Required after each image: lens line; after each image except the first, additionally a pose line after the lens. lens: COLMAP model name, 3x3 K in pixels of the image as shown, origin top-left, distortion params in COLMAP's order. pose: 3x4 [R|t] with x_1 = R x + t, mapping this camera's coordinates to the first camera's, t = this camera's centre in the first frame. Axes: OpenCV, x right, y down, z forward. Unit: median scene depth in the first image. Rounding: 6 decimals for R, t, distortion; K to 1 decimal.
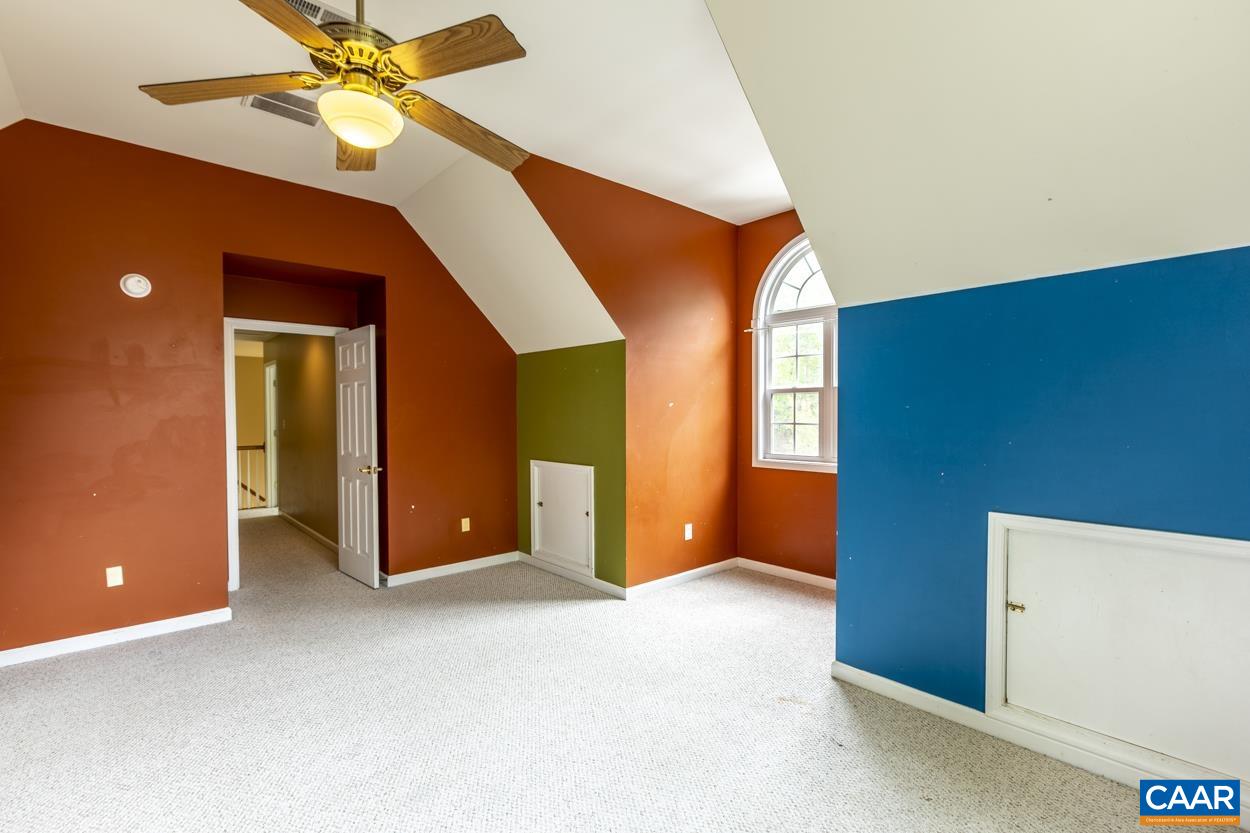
lens RADIAL K [[557.4, 0, 626.8], [0, 557.4, 419.0], [0, 0, 1]] dist [0.000732, -0.000115]
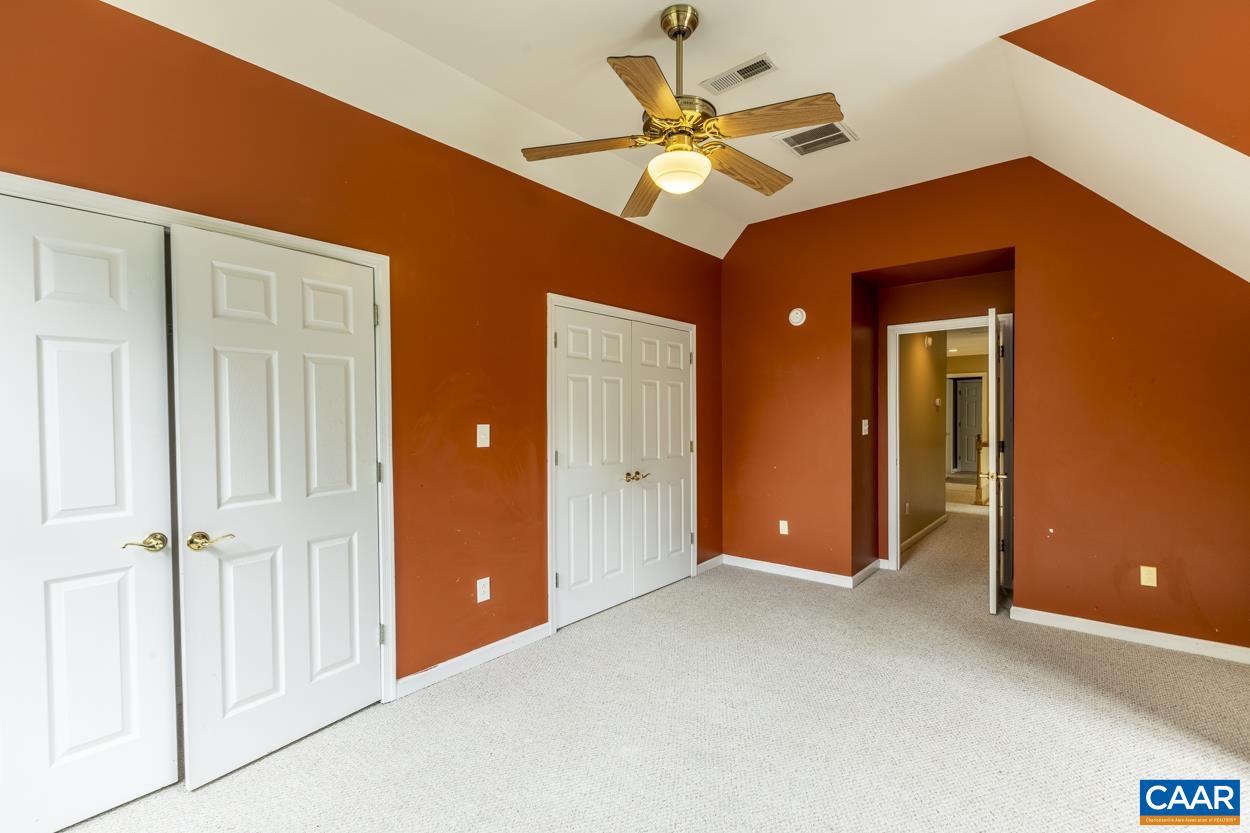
lens RADIAL K [[557.4, 0, 626.8], [0, 557.4, 419.0], [0, 0, 1]] dist [0.000732, -0.000115]
pose [[0.141907, 0.013087, -0.989794, 0.407882], [-0.006841, 0.999902, 0.012240, -0.005086], [0.989856, 0.005034, 0.141982, 0.404780]]
